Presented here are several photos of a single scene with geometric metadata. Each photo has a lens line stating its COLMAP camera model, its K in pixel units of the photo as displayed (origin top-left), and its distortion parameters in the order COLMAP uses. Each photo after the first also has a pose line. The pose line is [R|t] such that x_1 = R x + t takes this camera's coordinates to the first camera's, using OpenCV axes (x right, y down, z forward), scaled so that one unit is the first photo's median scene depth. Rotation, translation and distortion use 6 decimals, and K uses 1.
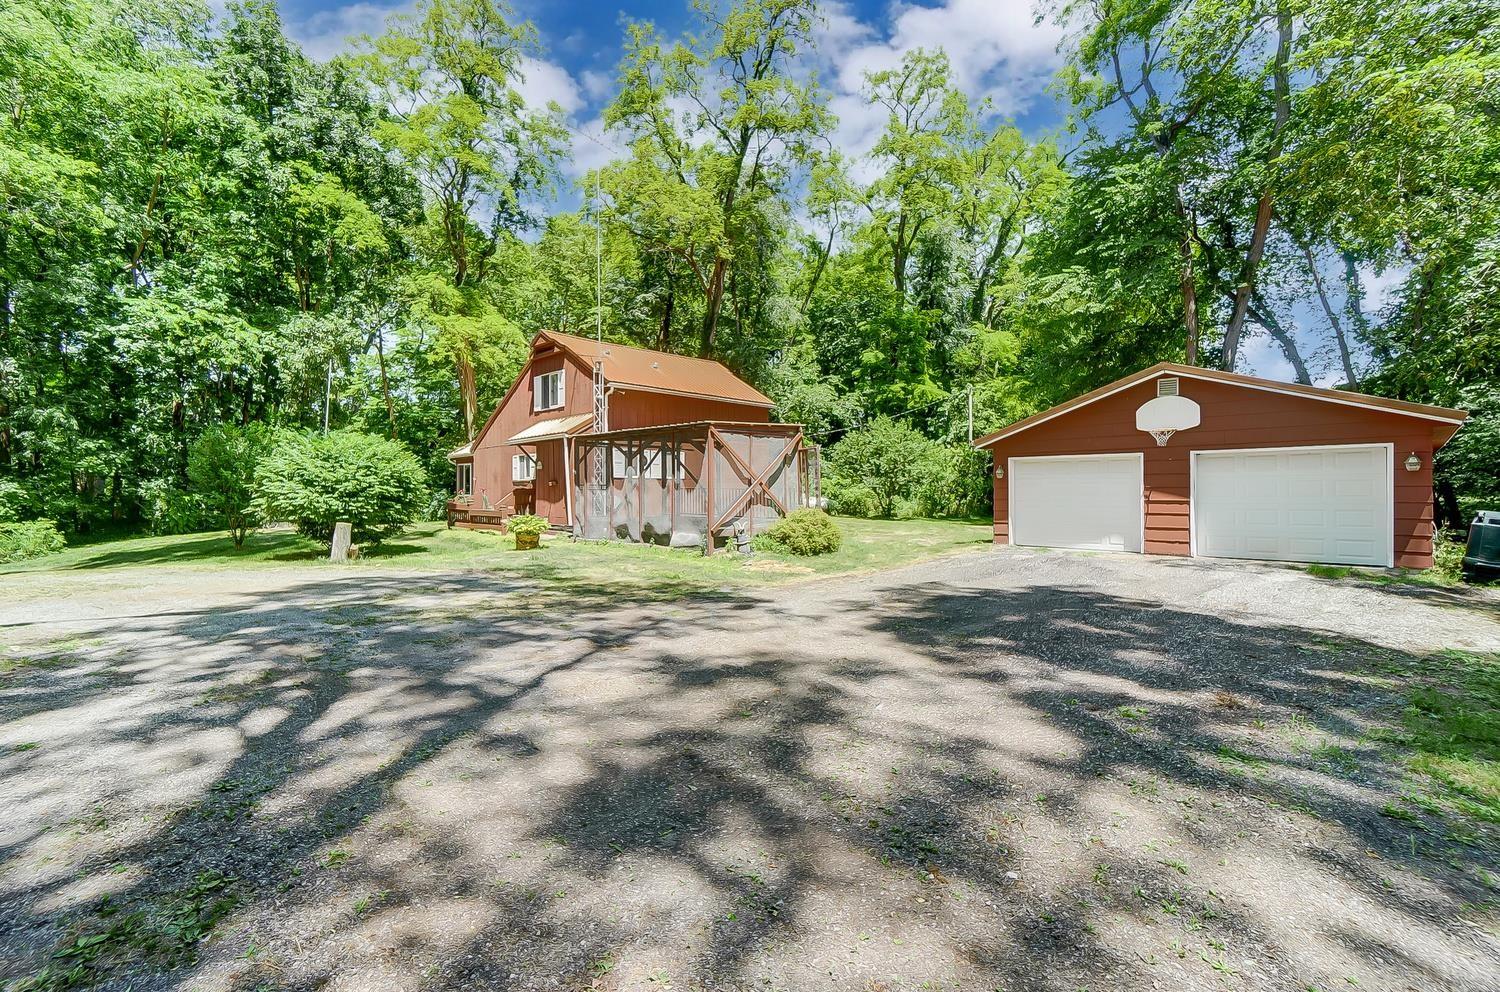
lens RADIAL K [[660.6, 0, 729.6], [0, 660.6, 494.9], [0, 0, 1]] dist [-0.001904, 0.003858]
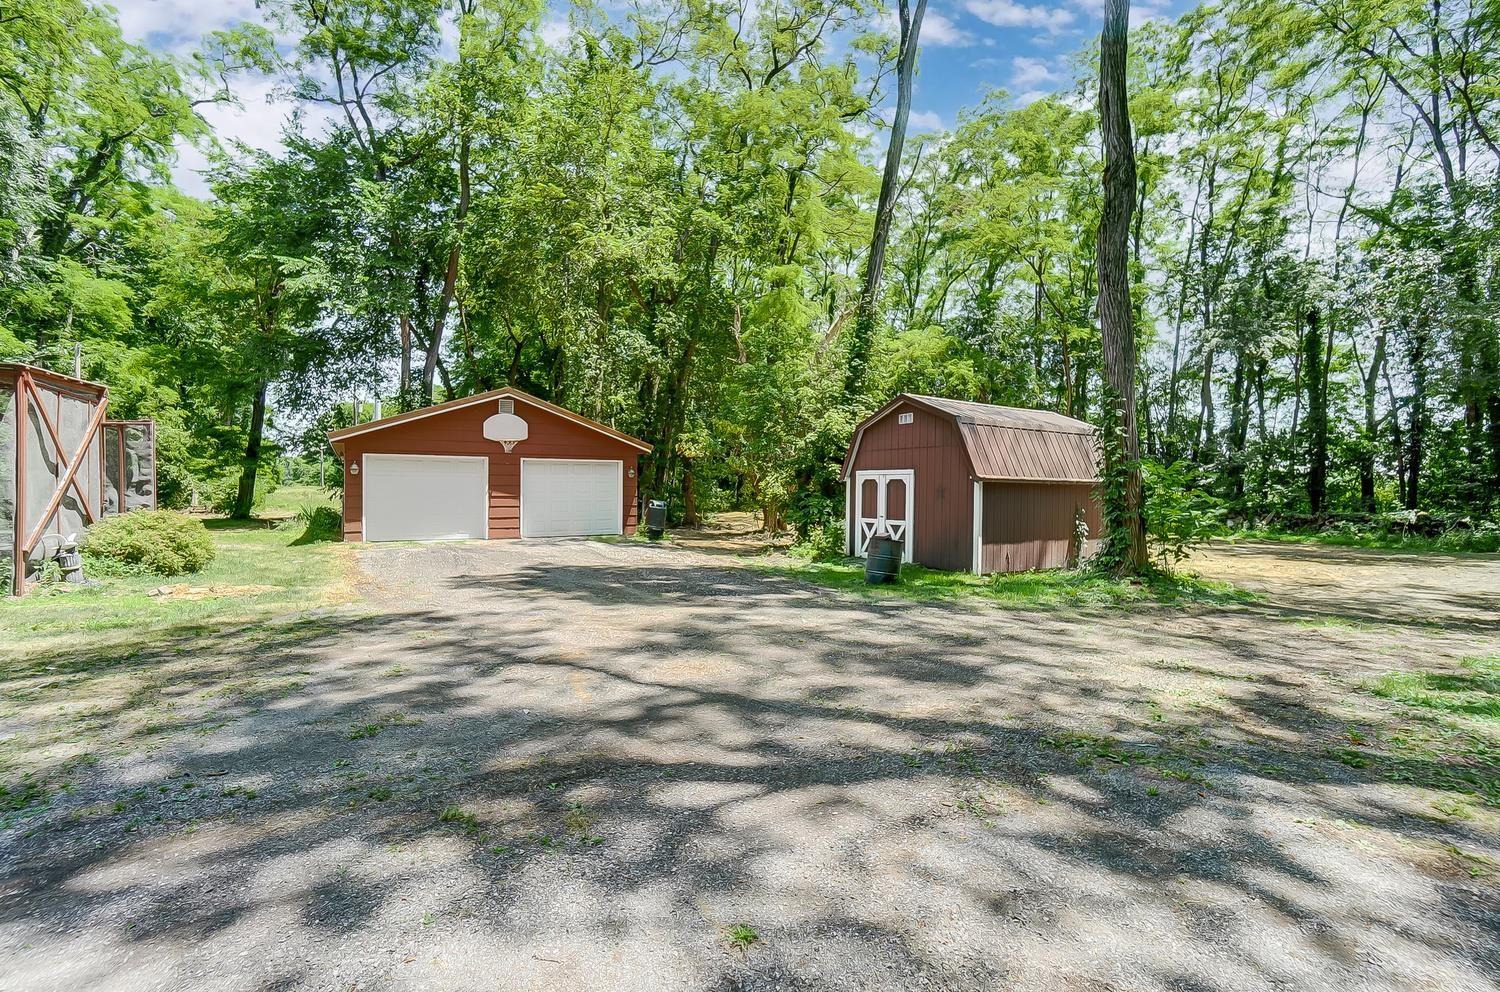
lens RADIAL K [[660.6, 0, 740.7], [0, 660.6, 493.0], [0, 0, 1]] dist [-0.001904, 0.003858]
pose [[0.238890, -0.001743, 0.971045, -0.182156], [-0.000334, 0.999998, 0.001877, 0.000230], [-0.971047, -0.000772, 0.238889, 0.100509]]
